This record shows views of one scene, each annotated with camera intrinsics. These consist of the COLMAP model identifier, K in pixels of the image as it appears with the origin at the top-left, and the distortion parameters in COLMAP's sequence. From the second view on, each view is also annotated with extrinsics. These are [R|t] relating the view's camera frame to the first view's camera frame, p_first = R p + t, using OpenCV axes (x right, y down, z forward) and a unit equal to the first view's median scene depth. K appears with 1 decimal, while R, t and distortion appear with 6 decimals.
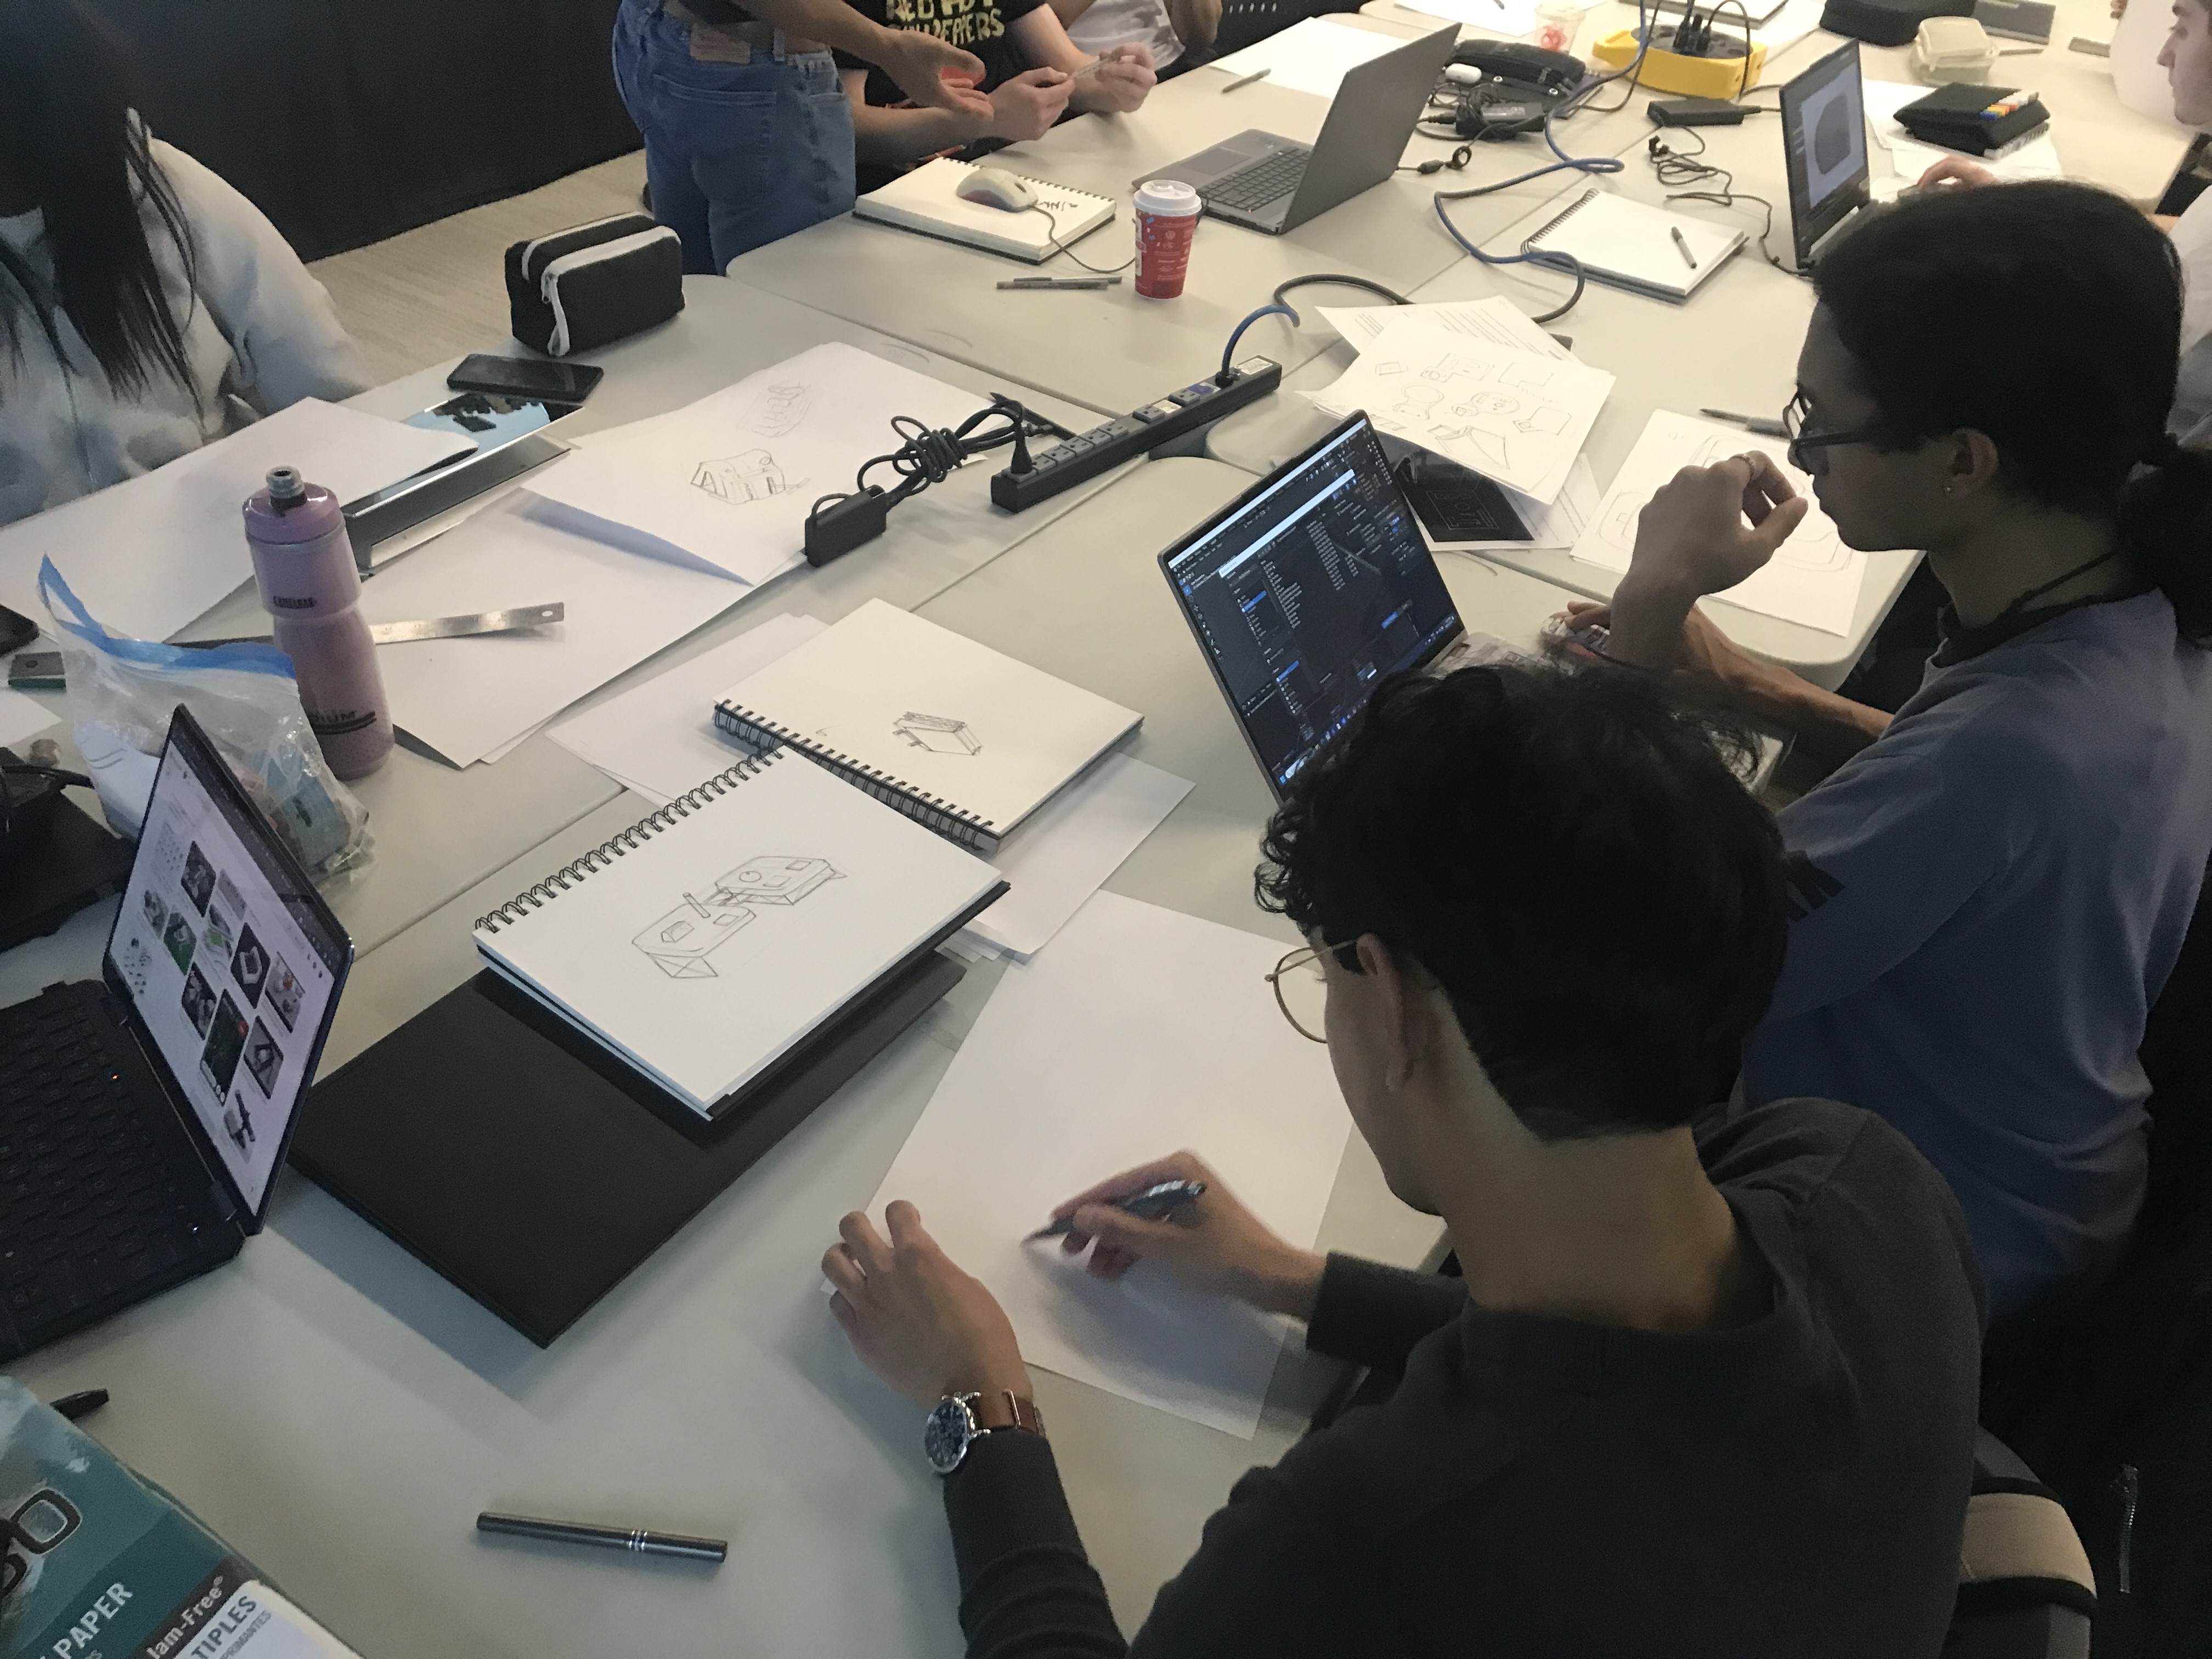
lens RADIAL K [[1823.6, 0, 1095.1], [0, 1823.6, 794.9], [0, 0, 1]] dist [0.008331, 0.002304]
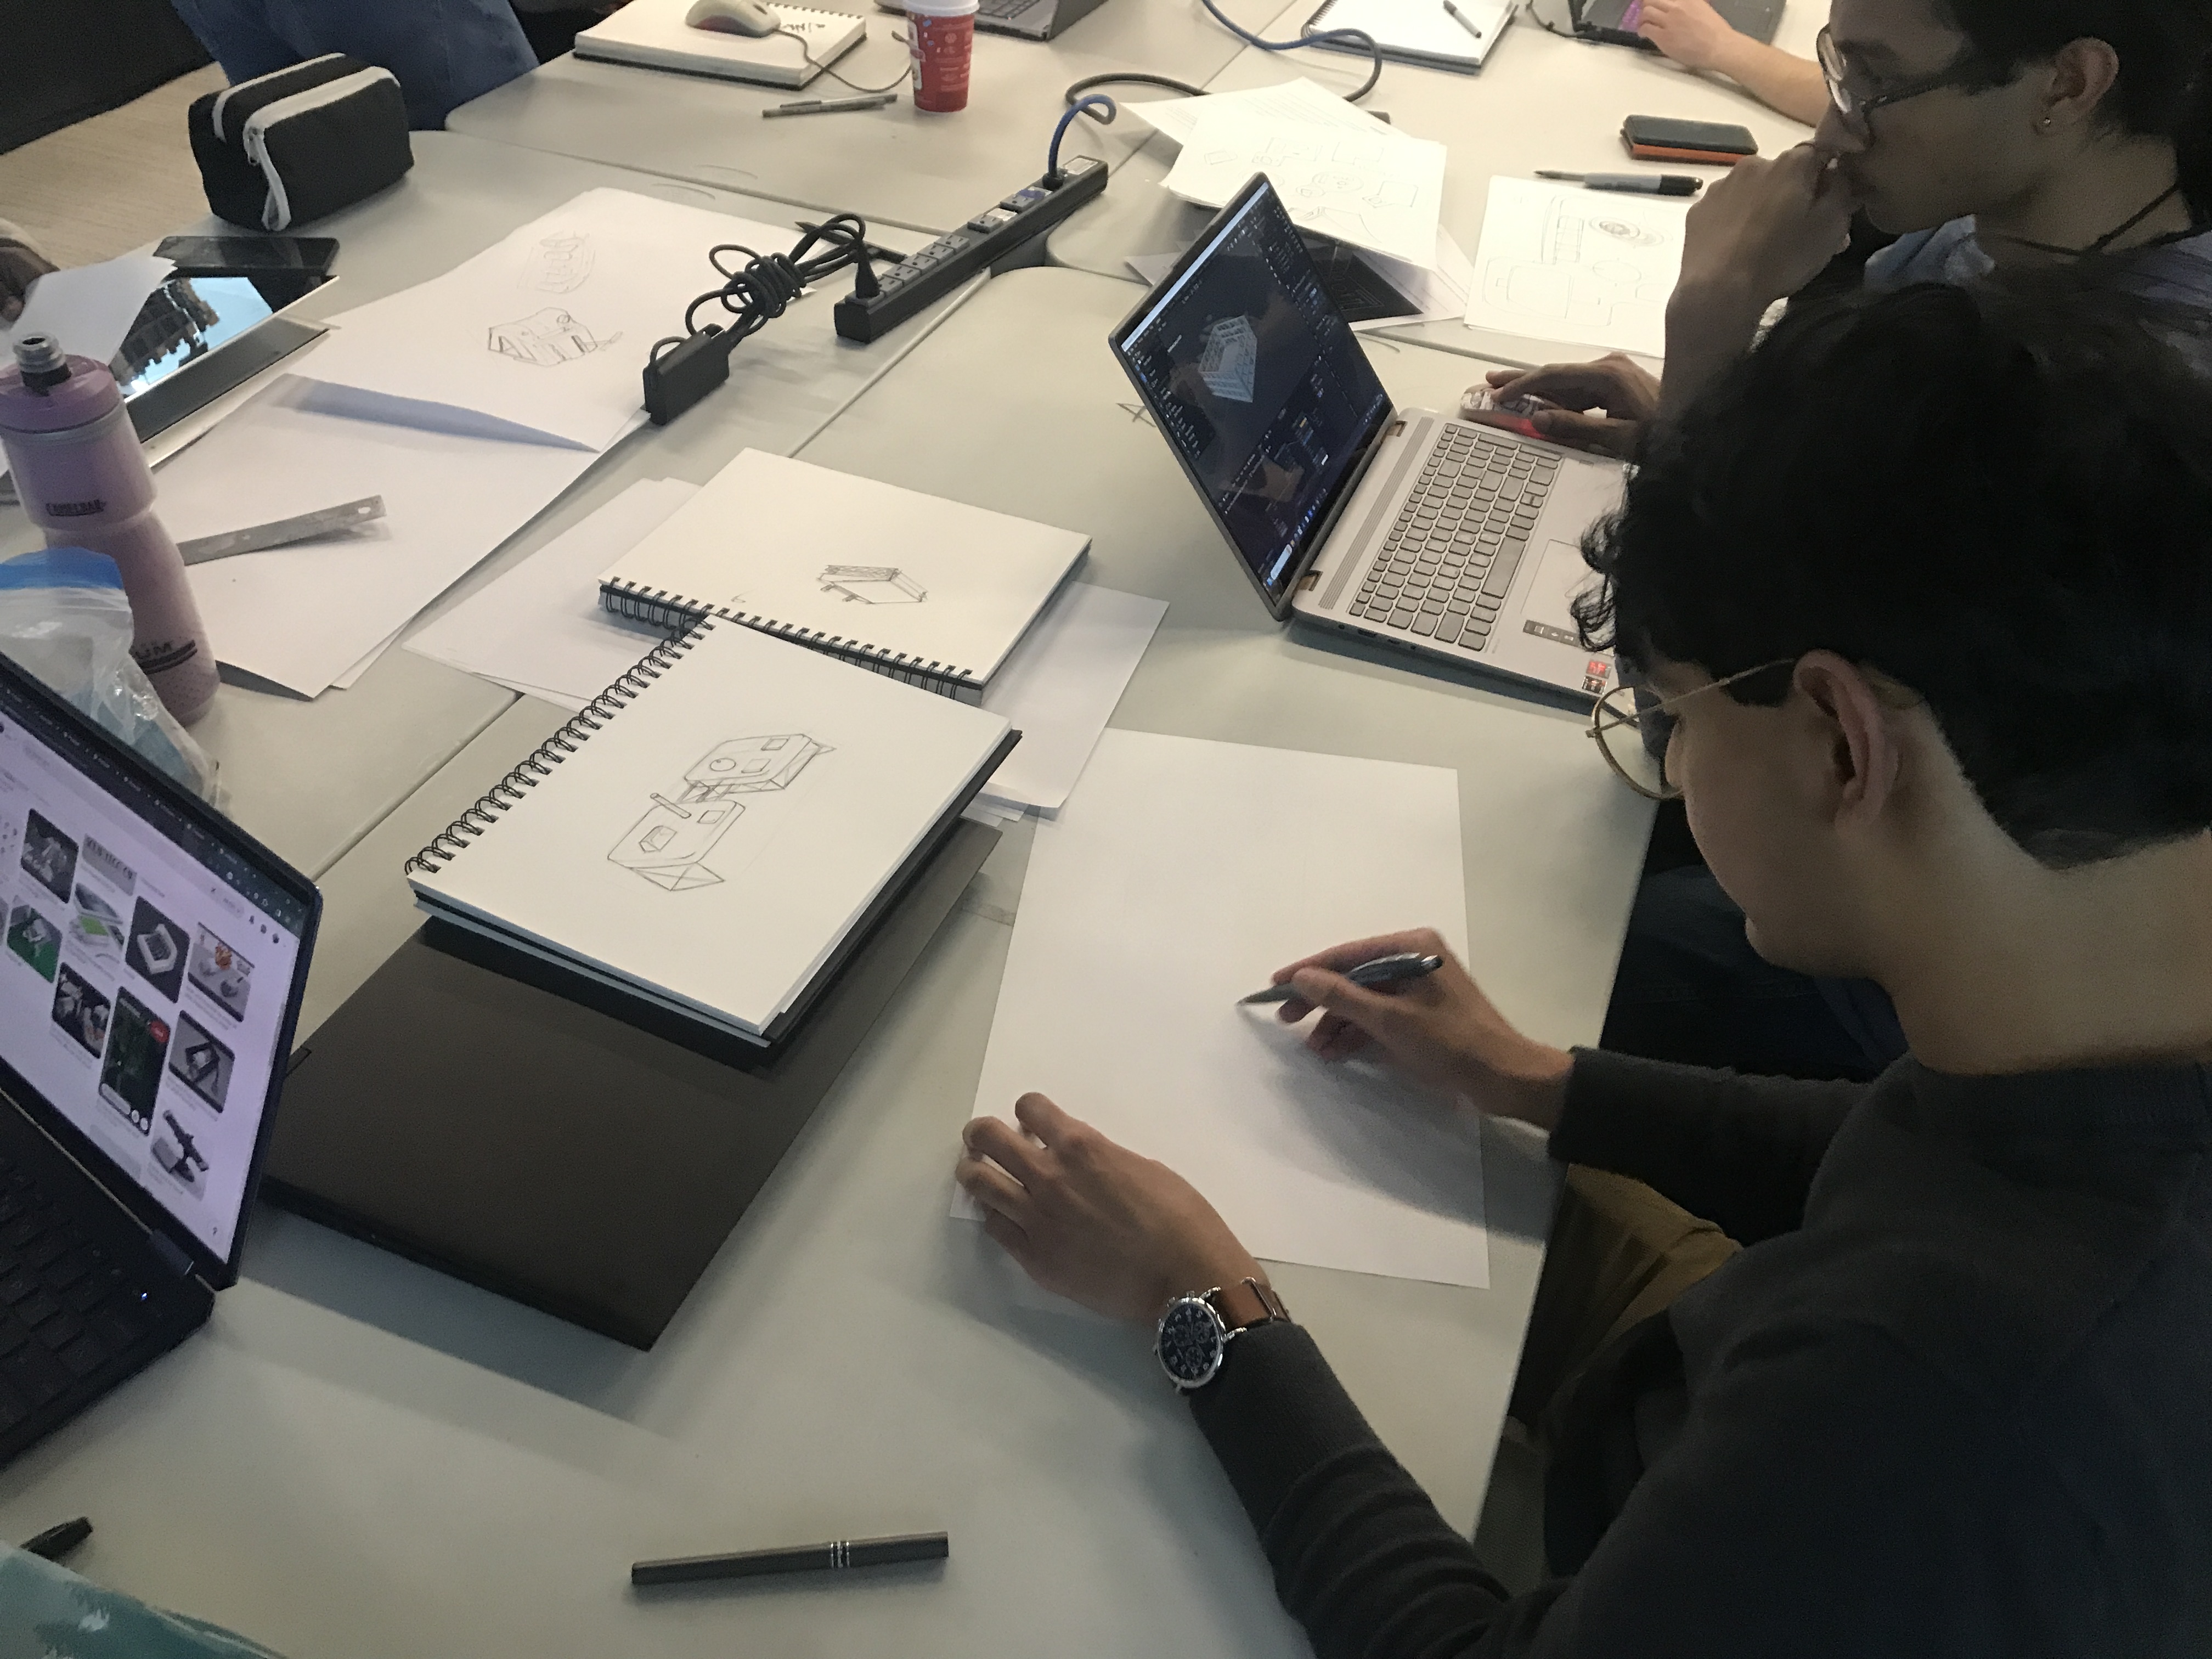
lens RADIAL K [[1854.0, 0, 1111.8], [0, 1854.0, 797.1], [0, 0, 1]] dist [-0.052901, 0.125971]
pose [[0.975093, -0.152353, 0.161192, -0.130516], [0.144061, 0.987624, 0.062008, 0.027918], [-0.168645, -0.037242, 0.984973, 0.118572]]
